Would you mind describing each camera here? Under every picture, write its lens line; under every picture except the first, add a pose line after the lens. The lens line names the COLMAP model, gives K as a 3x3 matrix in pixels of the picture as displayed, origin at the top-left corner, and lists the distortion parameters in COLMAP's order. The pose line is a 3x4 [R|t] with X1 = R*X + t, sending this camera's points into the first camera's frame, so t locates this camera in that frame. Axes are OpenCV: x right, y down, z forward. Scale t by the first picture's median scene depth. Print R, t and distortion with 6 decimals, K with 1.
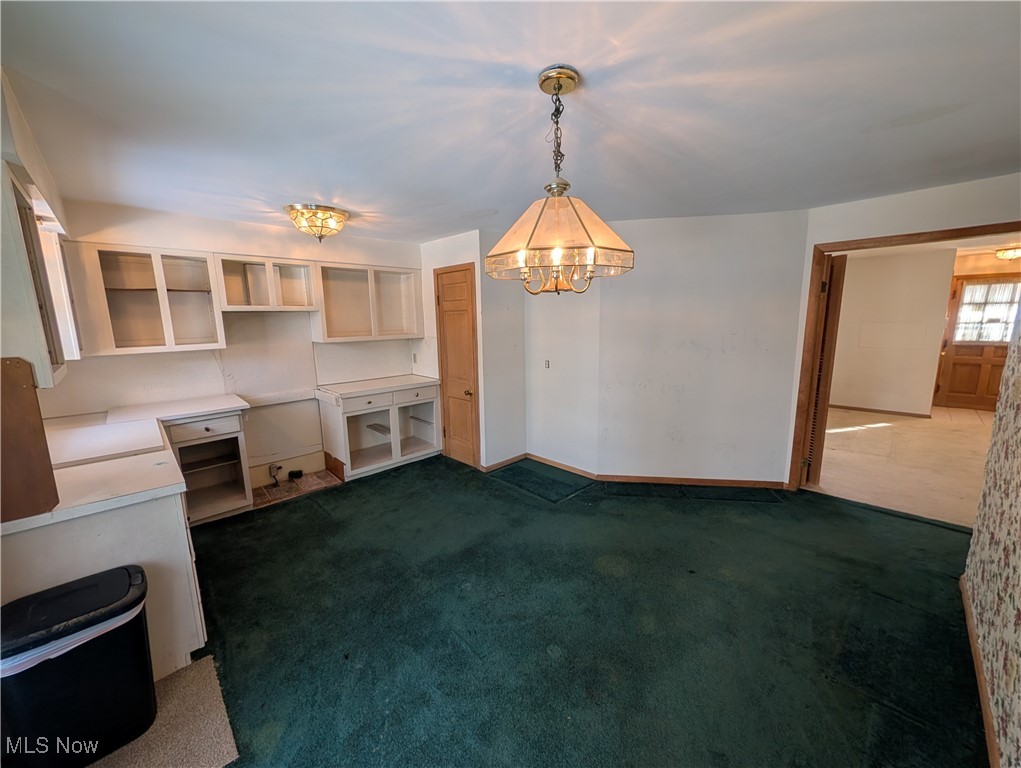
lens RADIAL K [[388.3, 0, 513.3], [0, 388.3, 382.7], [0, 0, 1]] dist [0.000727, 0.000228]
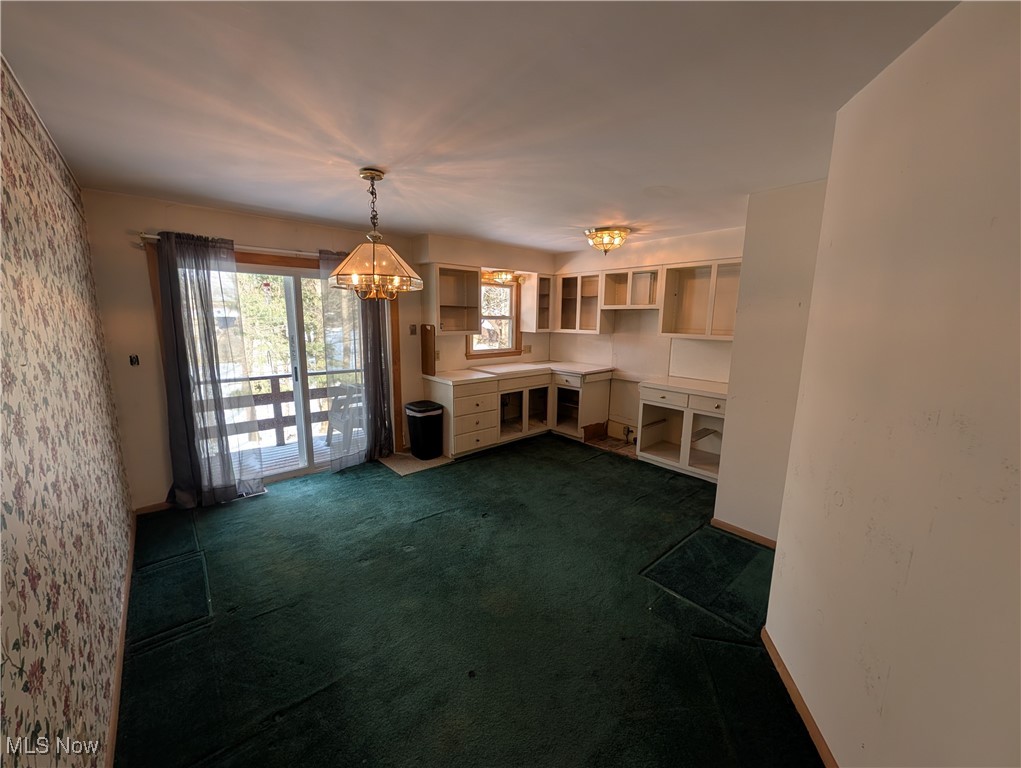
lens RADIAL K [[388.3, 0, 513.3], [0, 388.3, 382.7], [0, 0, 1]] dist [0.000727, 0.000228]
pose [[-0.038772, 0.183460, -0.982262, 0.793471], [-0.179184, 0.965791, 0.187457, -0.131840], [0.983051, 0.183274, -0.004573, 0.729171]]
